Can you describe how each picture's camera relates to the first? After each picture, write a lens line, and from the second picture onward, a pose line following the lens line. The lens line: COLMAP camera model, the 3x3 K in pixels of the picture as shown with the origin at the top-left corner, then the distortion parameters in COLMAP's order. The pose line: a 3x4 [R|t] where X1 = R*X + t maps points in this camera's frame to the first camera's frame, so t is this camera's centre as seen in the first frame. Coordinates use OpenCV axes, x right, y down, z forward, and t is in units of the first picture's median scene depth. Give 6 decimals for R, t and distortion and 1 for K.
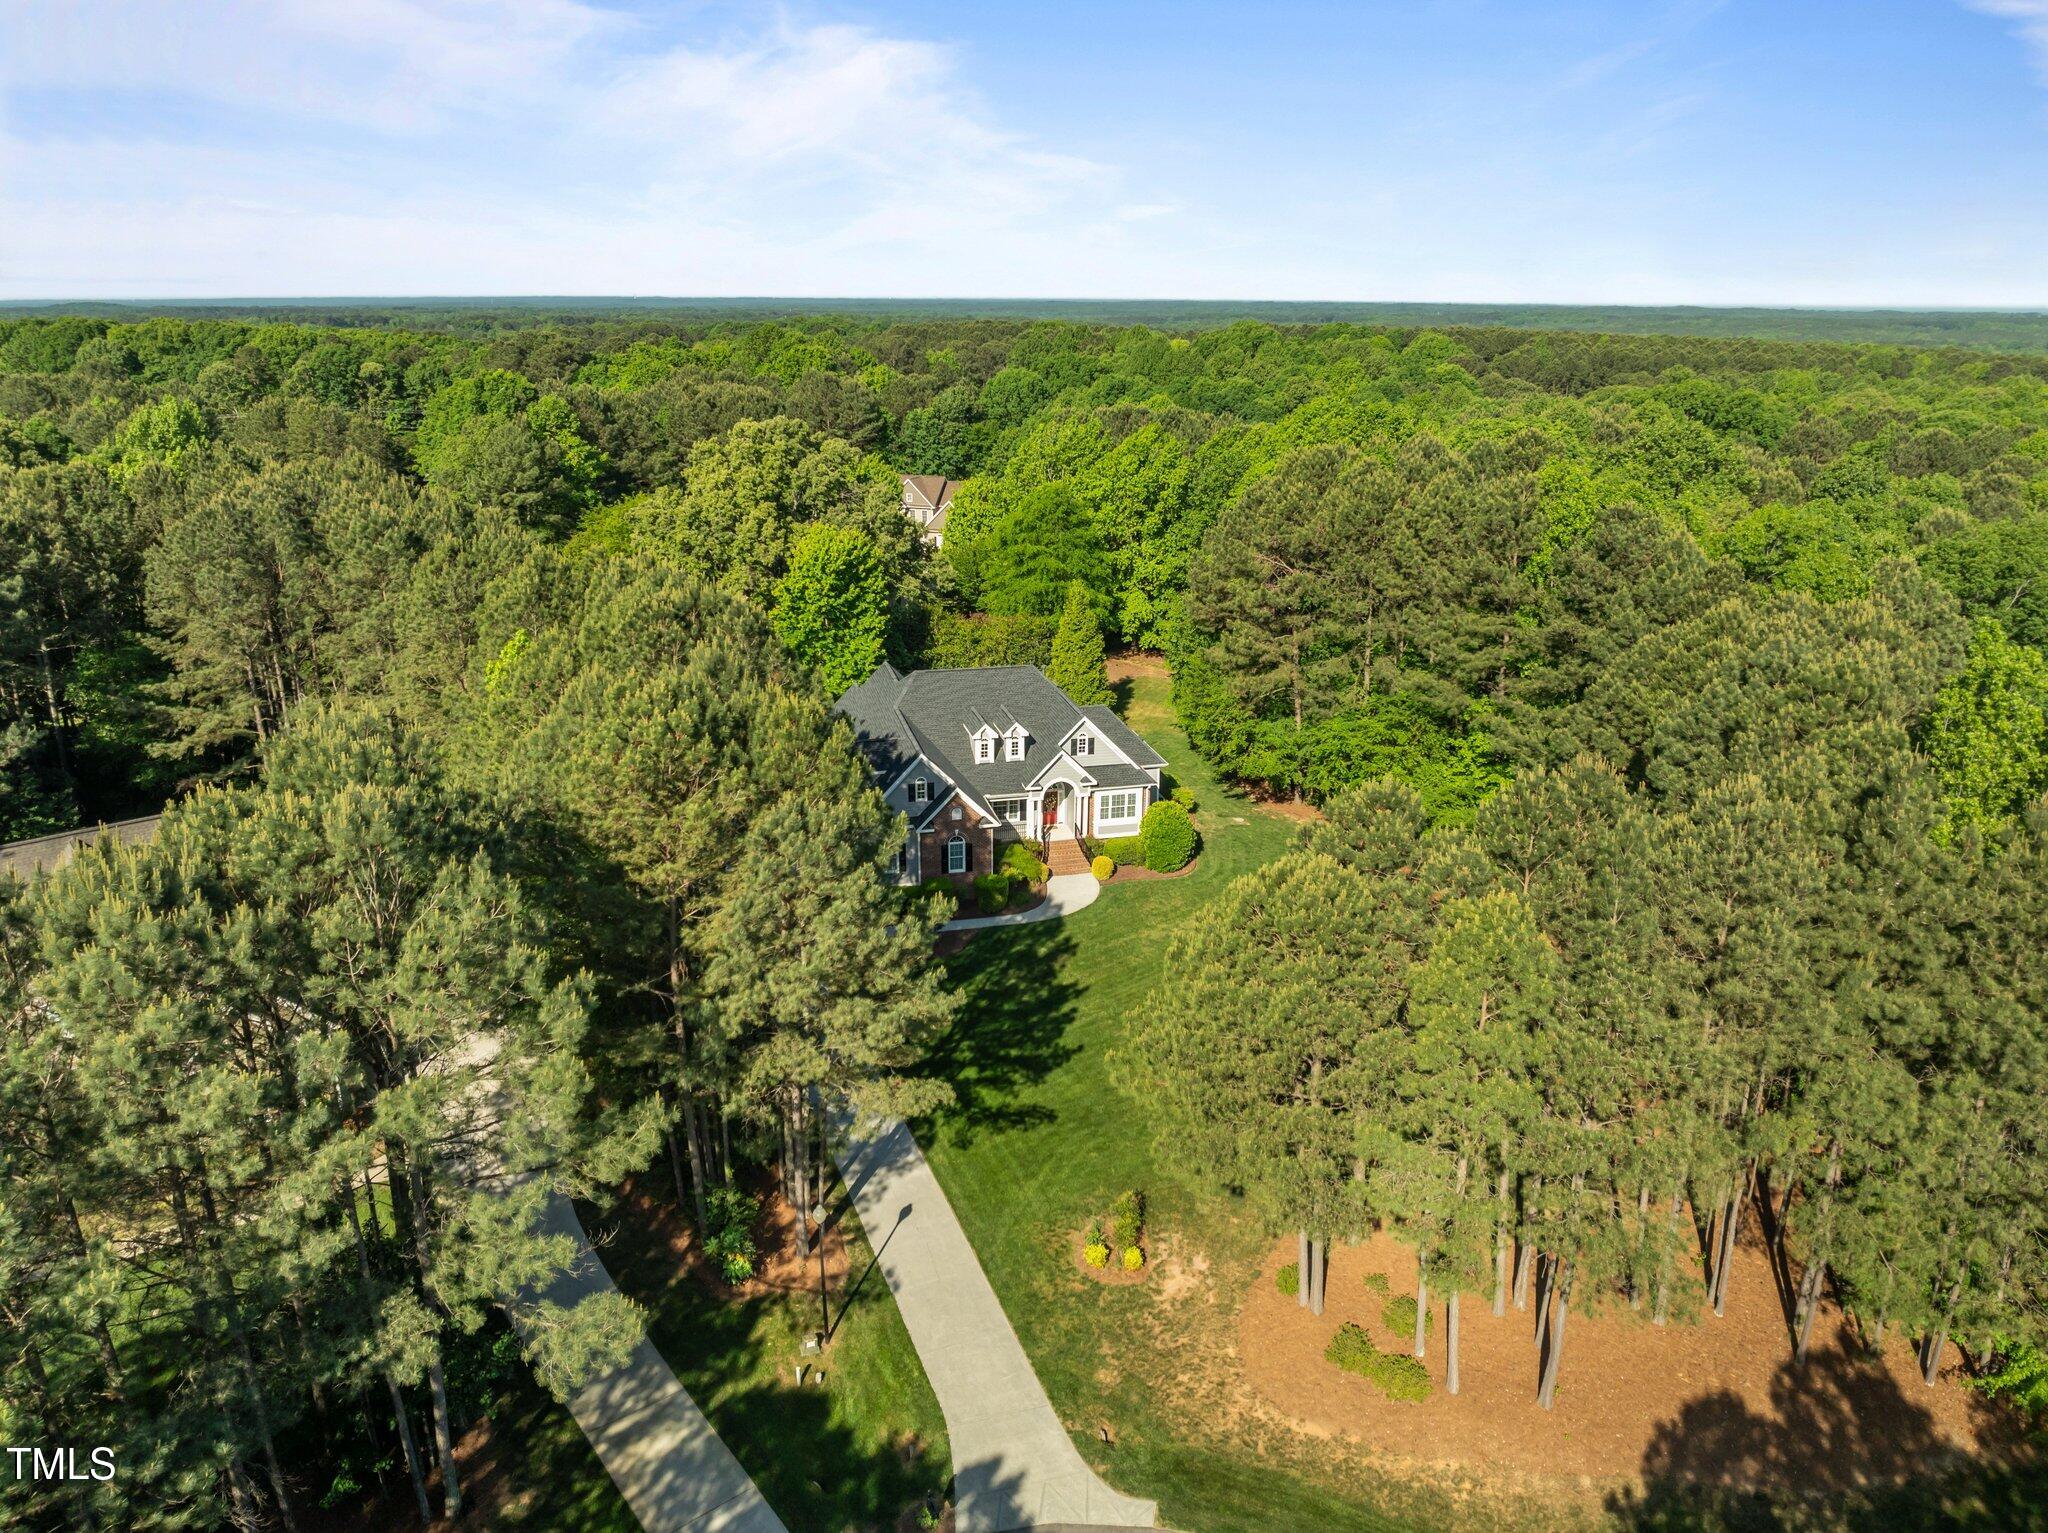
lens RADIAL K [[1283.7, 0, 1024.0], [0, 1283.7, 766.5], [0, 0, 1]] dist [0.000169, -0.000008]
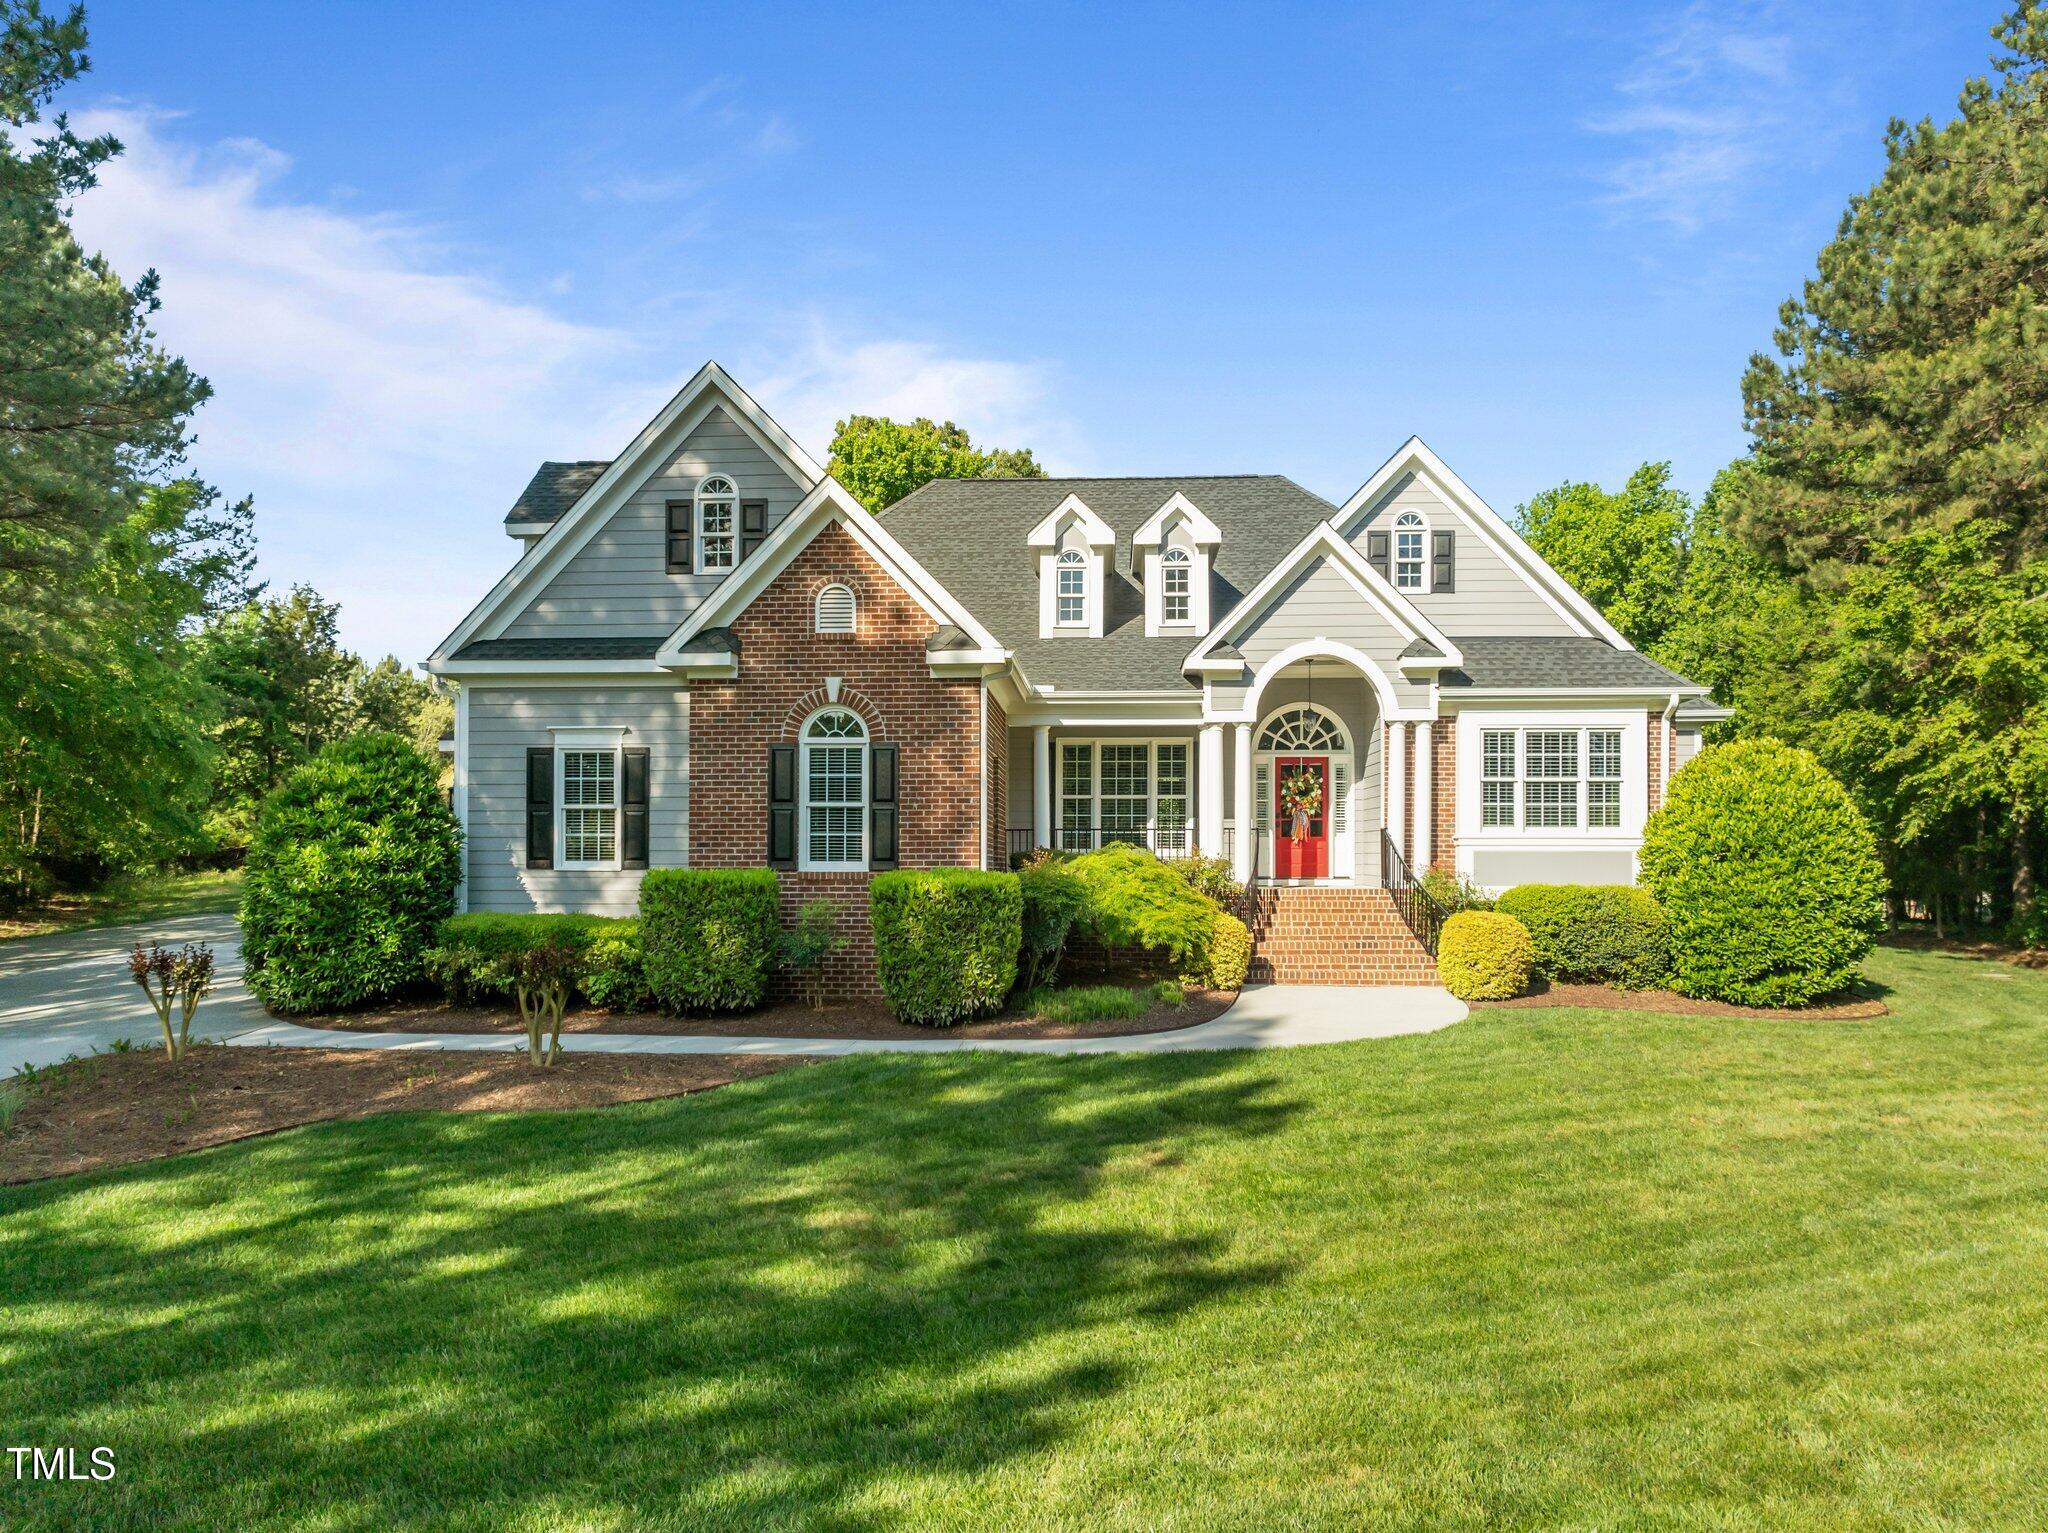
lens RADIAL K [[1469.1, 0, 1022.7], [0, 1469.1, 900.0], [0, 0, 1]] dist [-0.033736, -0.001041]
pose [[0.957800, 0.003565, -0.287413, 0.056152], [-0.085345, 0.958356, -0.272525, 0.148399], [0.274472, 0.285554, 0.918218, 0.705547]]
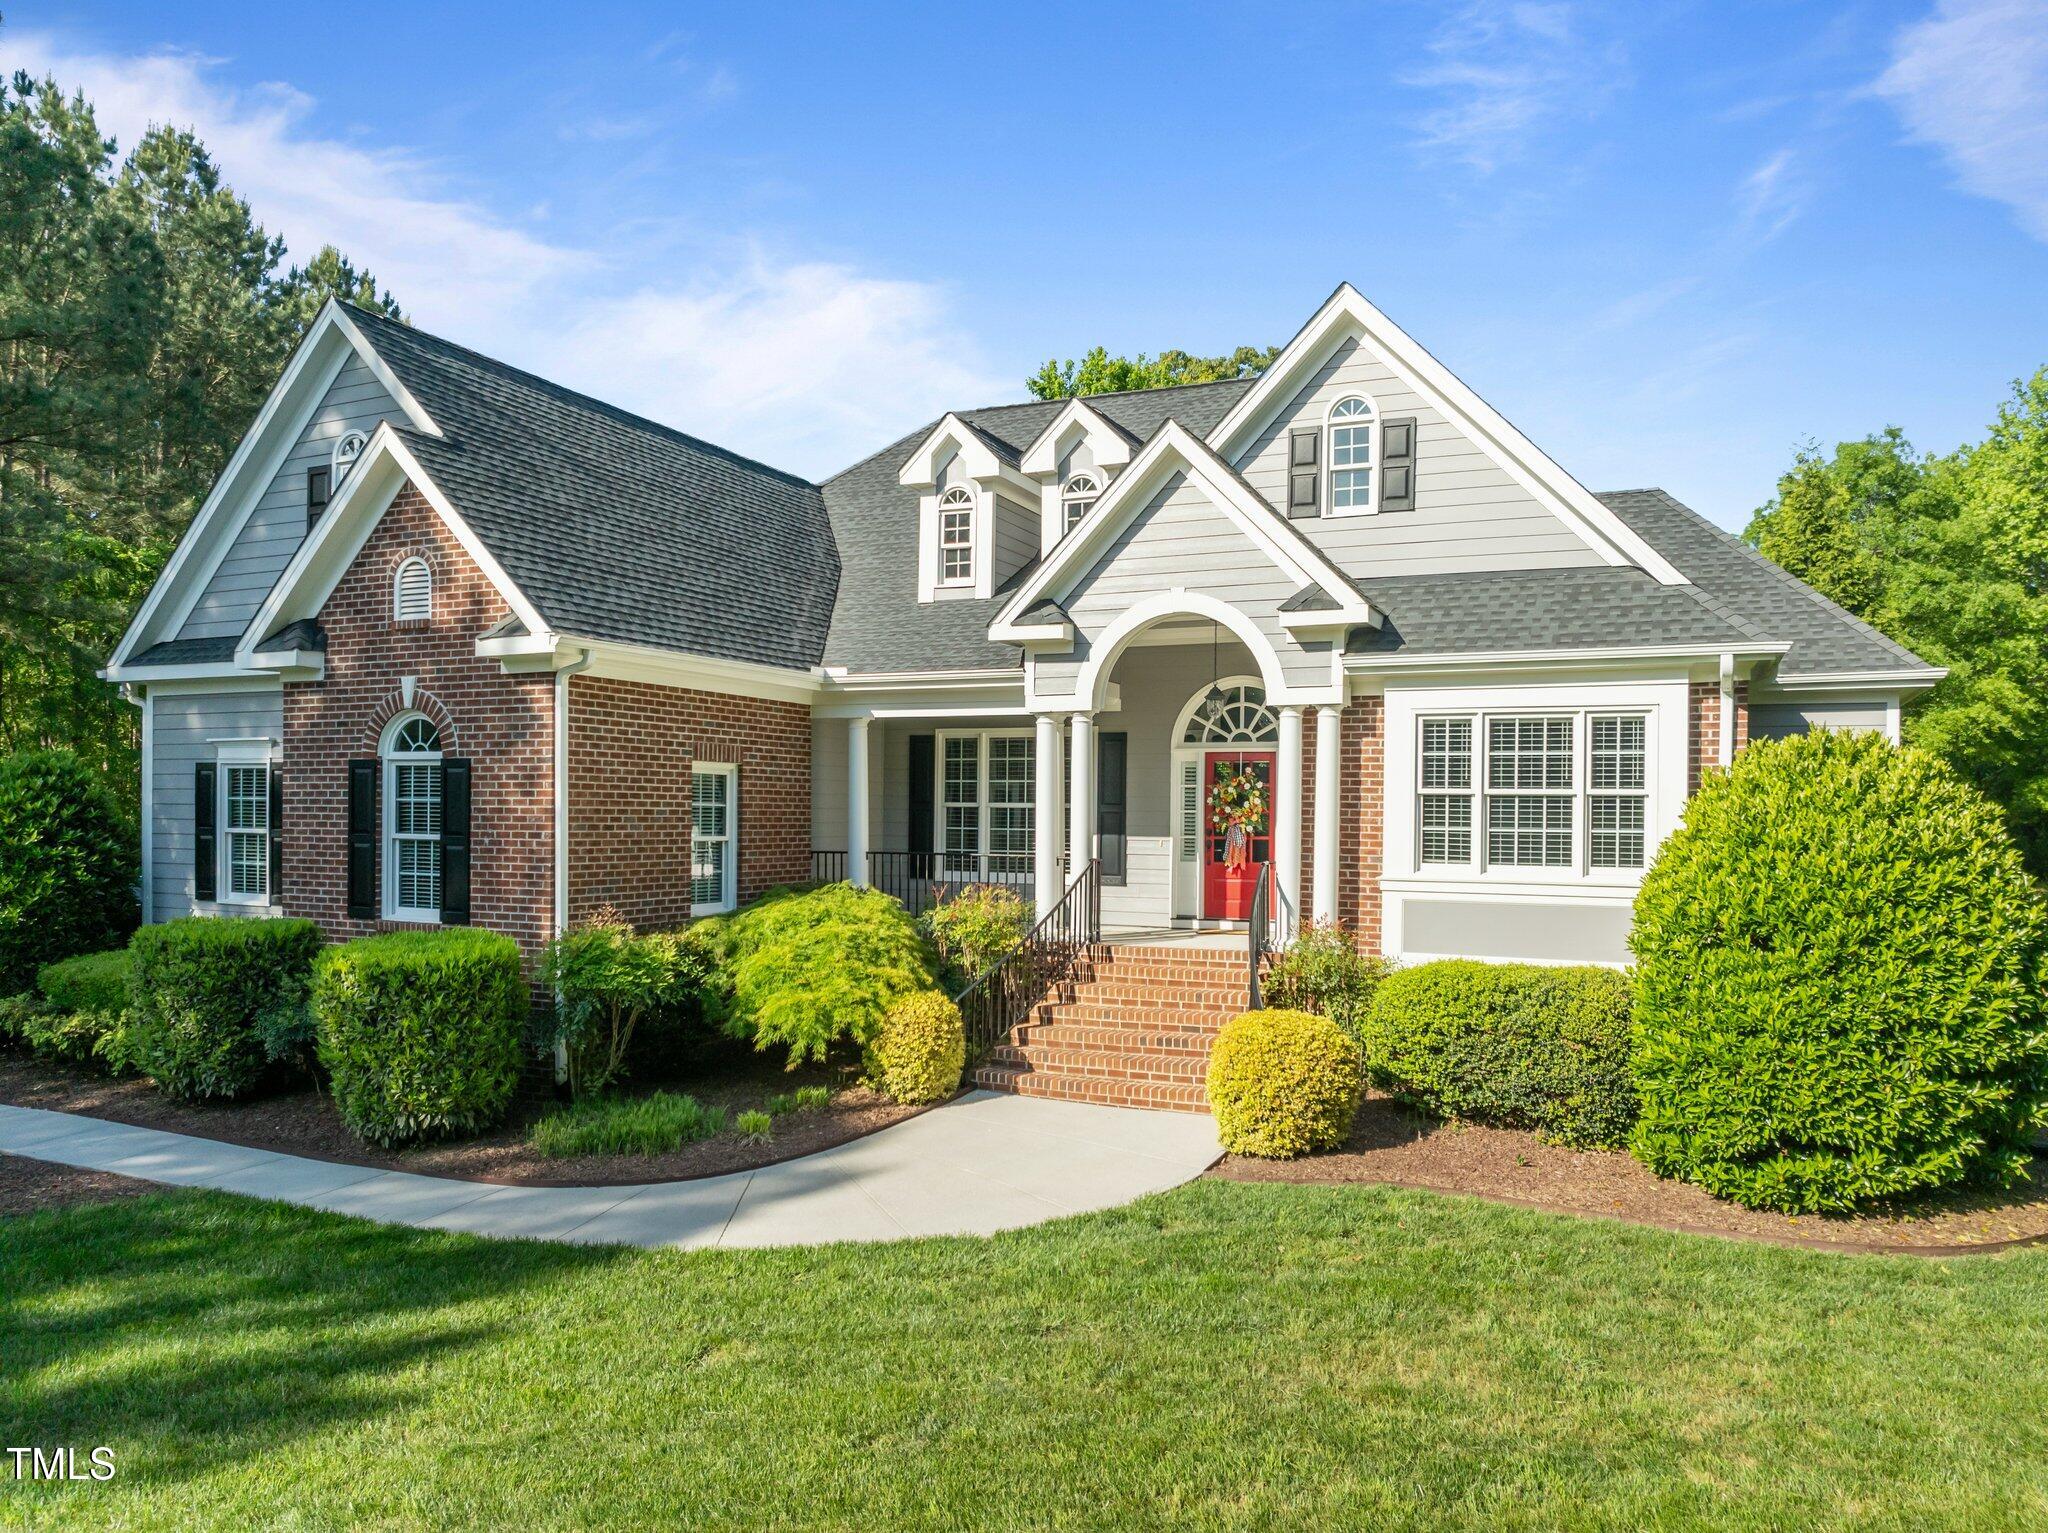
lens RADIAL K [[1448.3, 0, 1018.9], [0, 1448.3, 864.7], [0, 0, 1]] dist [-0.037096, 0.001081]
pose [[0.790107, 0.025816, -0.612426, 0.138491], [-0.193886, 0.958341, -0.209739, 0.094755], [0.581498, 0.284457, 0.762197, 0.824831]]
